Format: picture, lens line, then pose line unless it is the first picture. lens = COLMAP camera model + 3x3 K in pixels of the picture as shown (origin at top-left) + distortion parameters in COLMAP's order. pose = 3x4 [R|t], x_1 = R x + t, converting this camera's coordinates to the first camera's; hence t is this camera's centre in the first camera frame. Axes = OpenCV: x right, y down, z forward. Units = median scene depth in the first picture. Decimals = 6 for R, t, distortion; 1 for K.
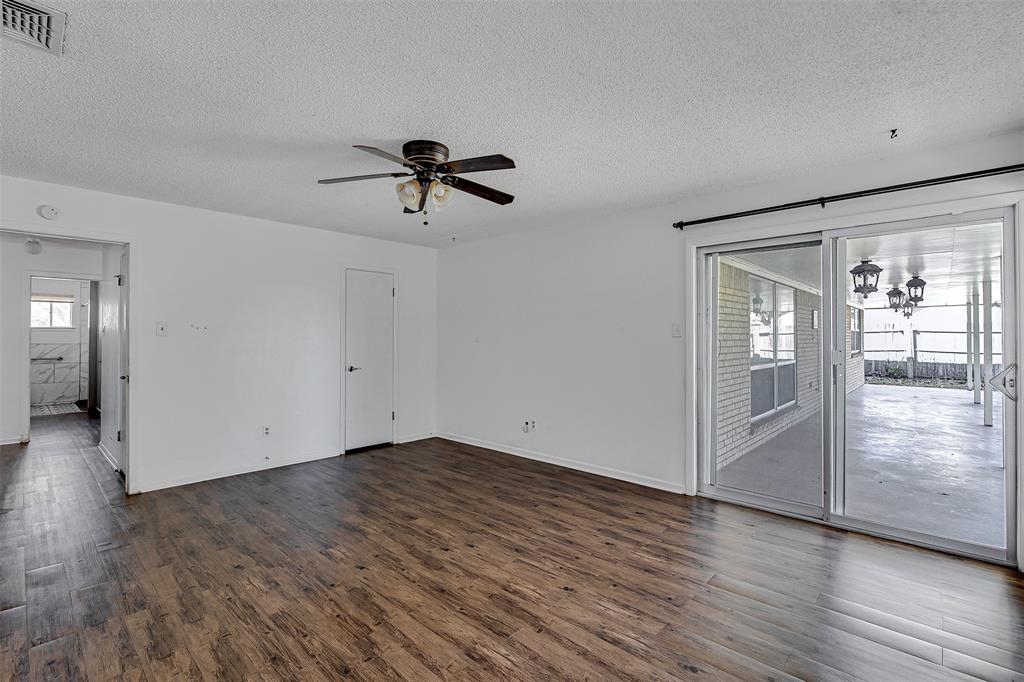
lens RADIAL K [[470.7, 0, 516.1], [0, 470.7, 333.2], [0, 0, 1]] dist [0.001935, 0.000048]
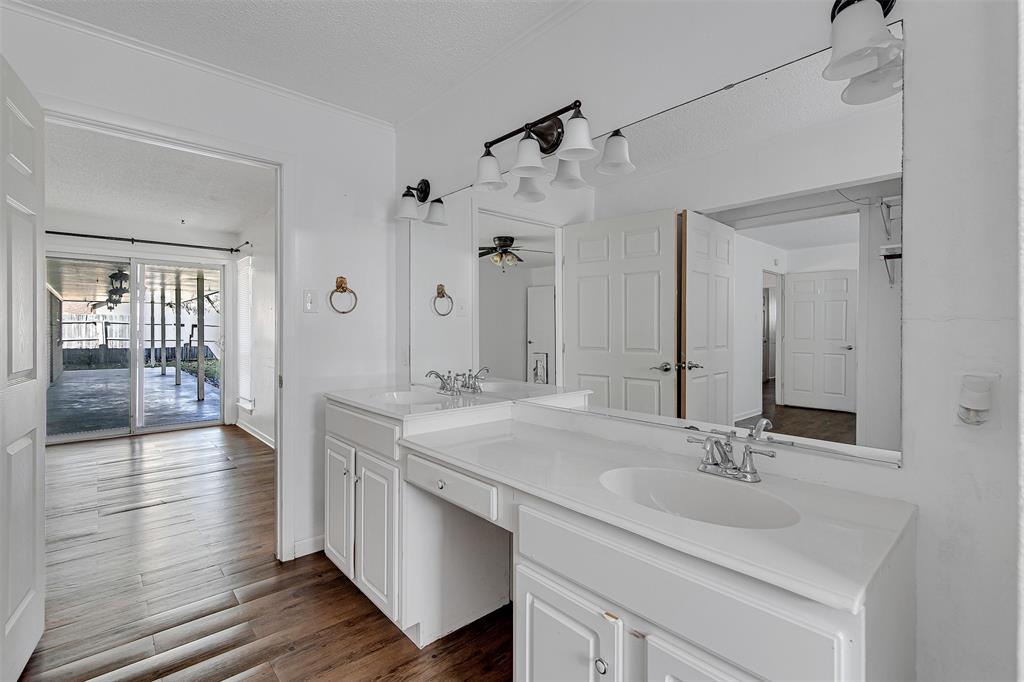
lens RADIAL K [[470.7, 0, 514.0], [0, 470.7, 333.5], [0, 0, 1]] dist [0.001935, 0.000048]
pose [[0.105671, -0.004157, 0.994392, -0.839732], [-0.011209, 0.999923, 0.005371, 0.022307], [-0.994338, -0.011714, 0.105616, -0.500193]]
